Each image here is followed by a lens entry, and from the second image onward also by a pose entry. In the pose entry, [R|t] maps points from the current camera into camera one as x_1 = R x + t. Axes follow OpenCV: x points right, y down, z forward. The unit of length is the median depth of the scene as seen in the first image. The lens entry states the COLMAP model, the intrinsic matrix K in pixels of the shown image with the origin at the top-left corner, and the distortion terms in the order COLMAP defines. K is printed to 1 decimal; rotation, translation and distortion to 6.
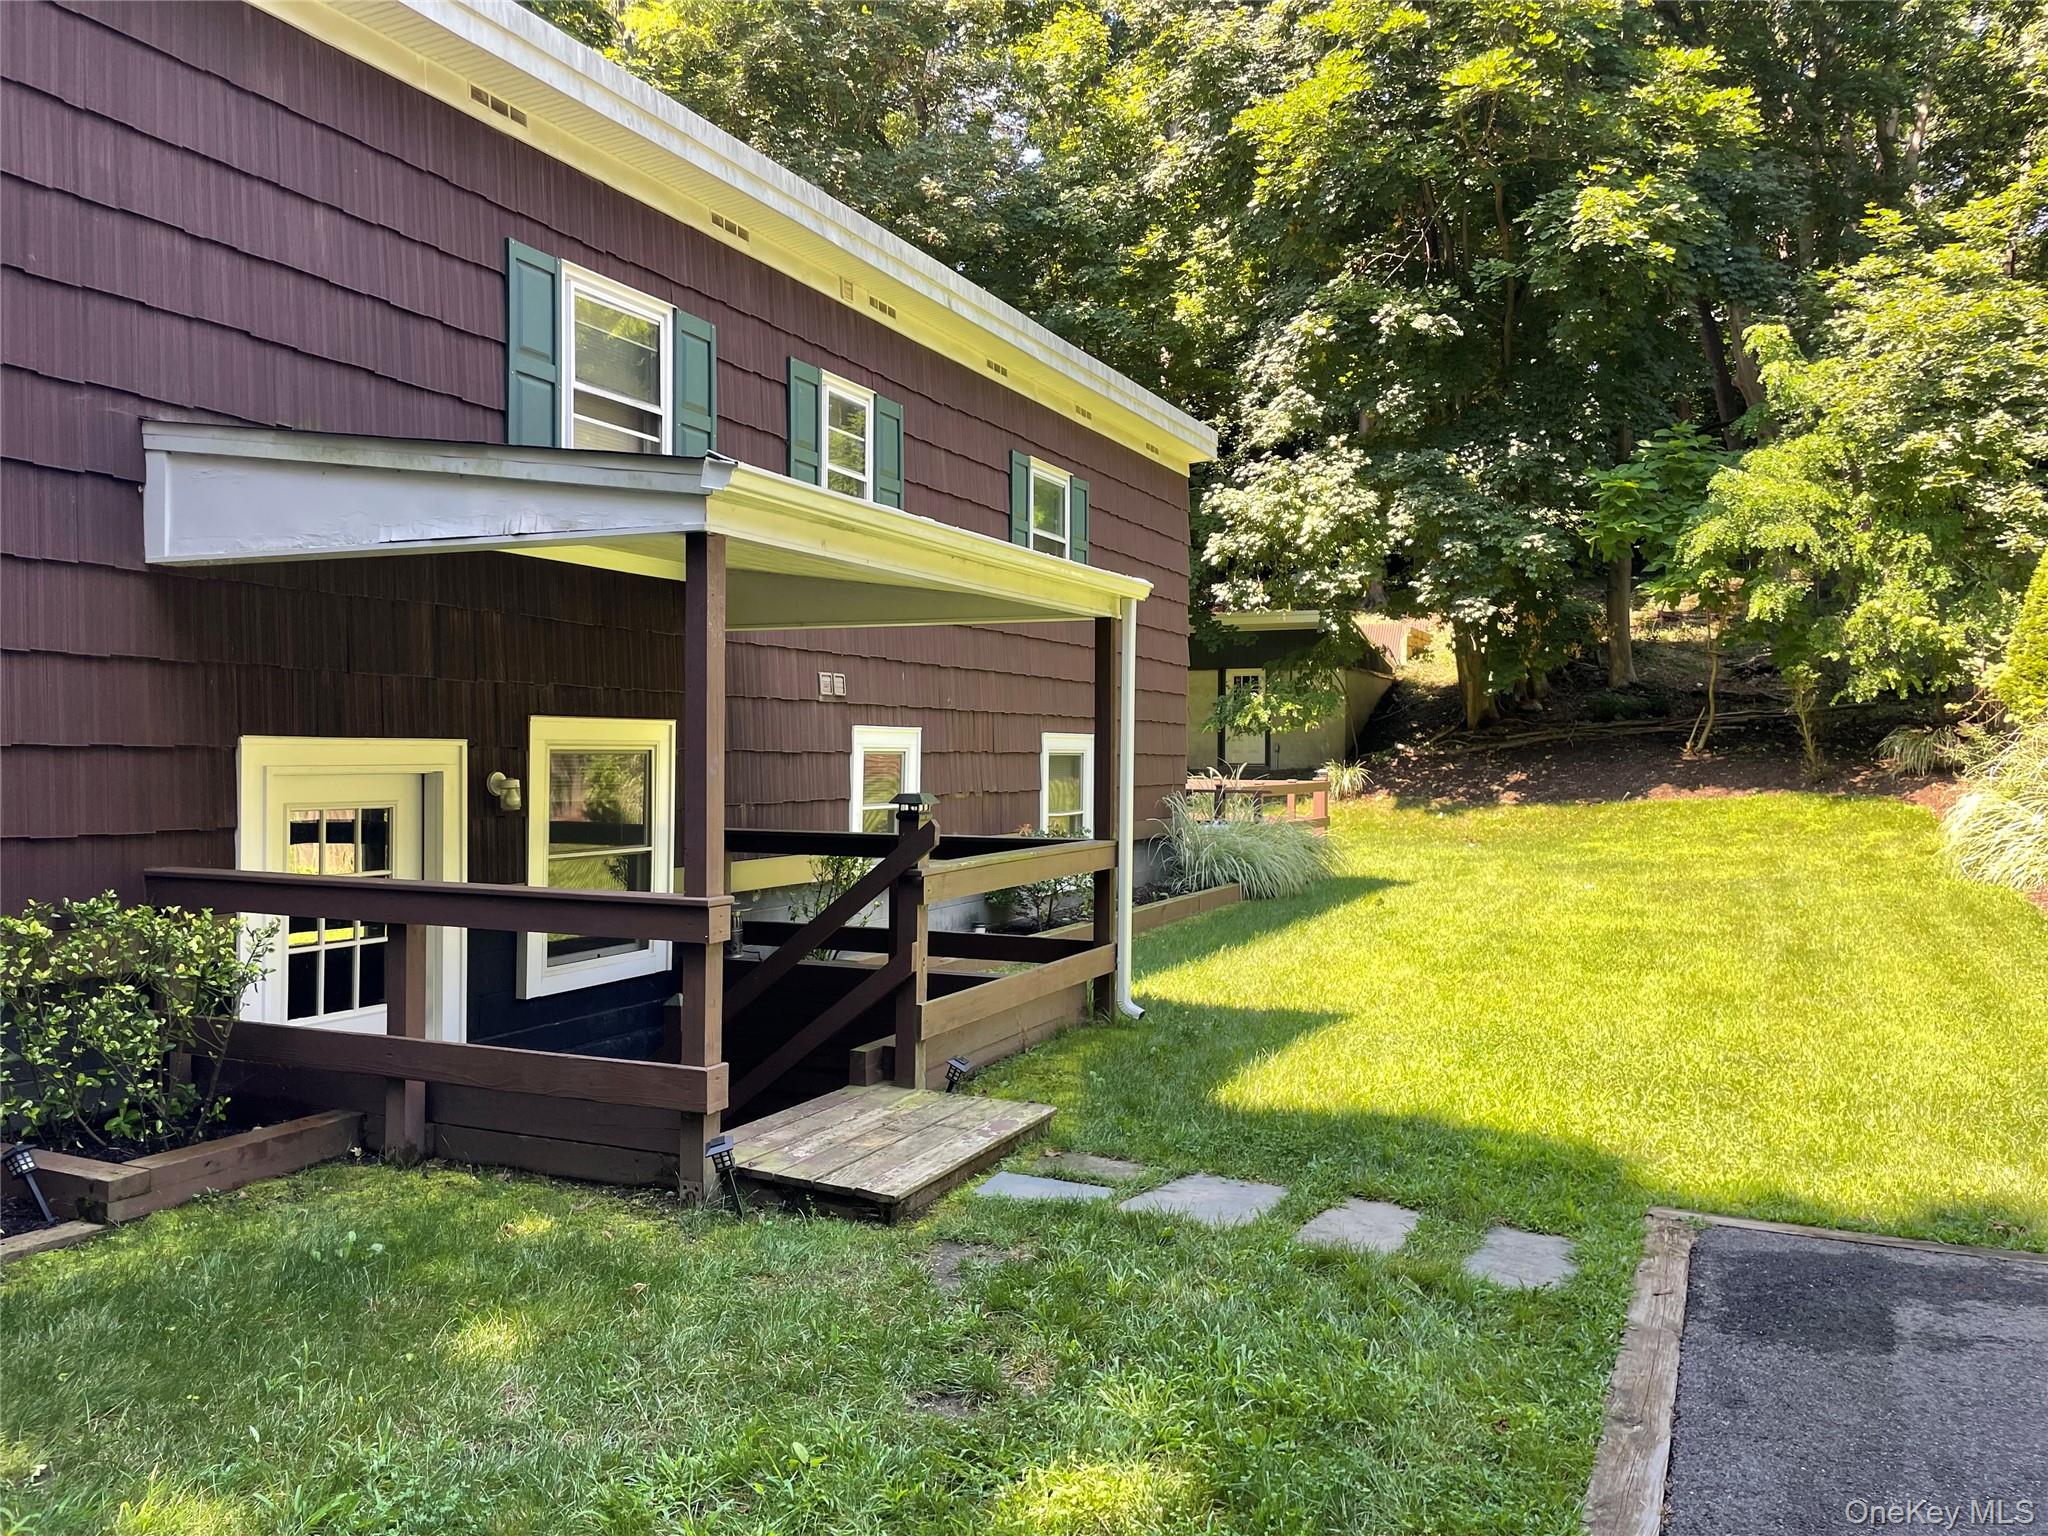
lens RADIAL K [[1541.3, 0, 1021.1], [0, 1541.3, 755.1], [0, 0, 1]] dist [-0.009780, -0.004997]
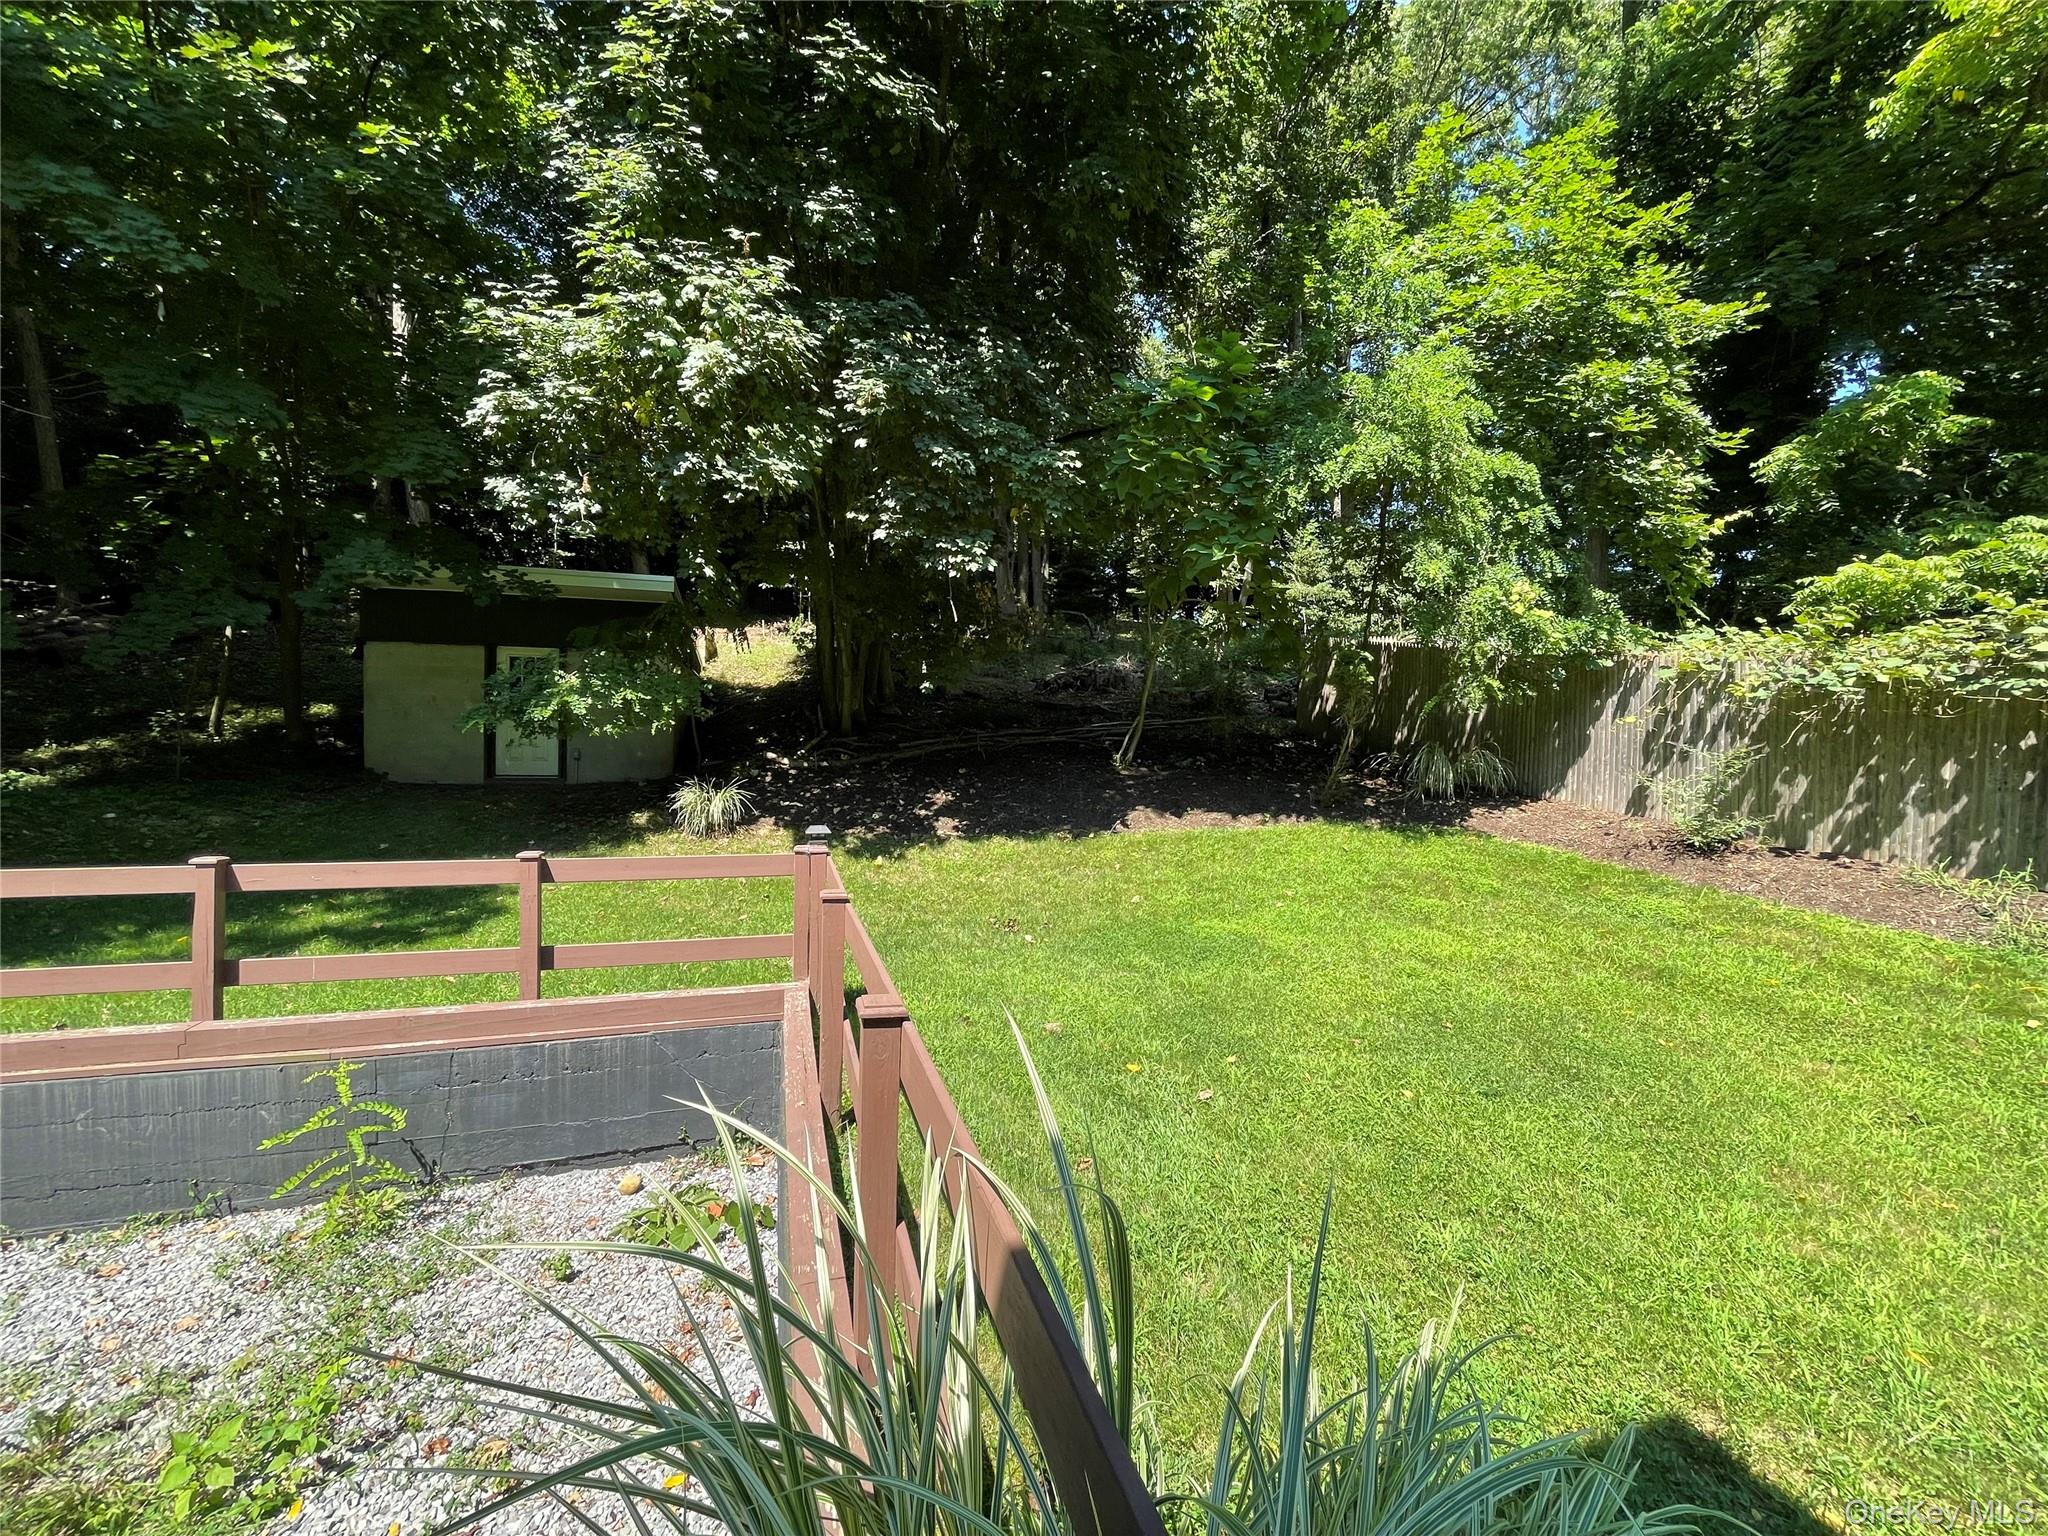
lens RADIAL K [[825.5, 0, 1013.2], [0, 825.5, 757.5], [0, 0, 1]] dist [-0.001252, -0.000830]
pose [[0.753471, 0.001603, 0.657479, 0.080326], [-0.009322, 0.999923, 0.008245, -0.010709], [-0.657415, -0.012341, 0.753428, 0.724948]]
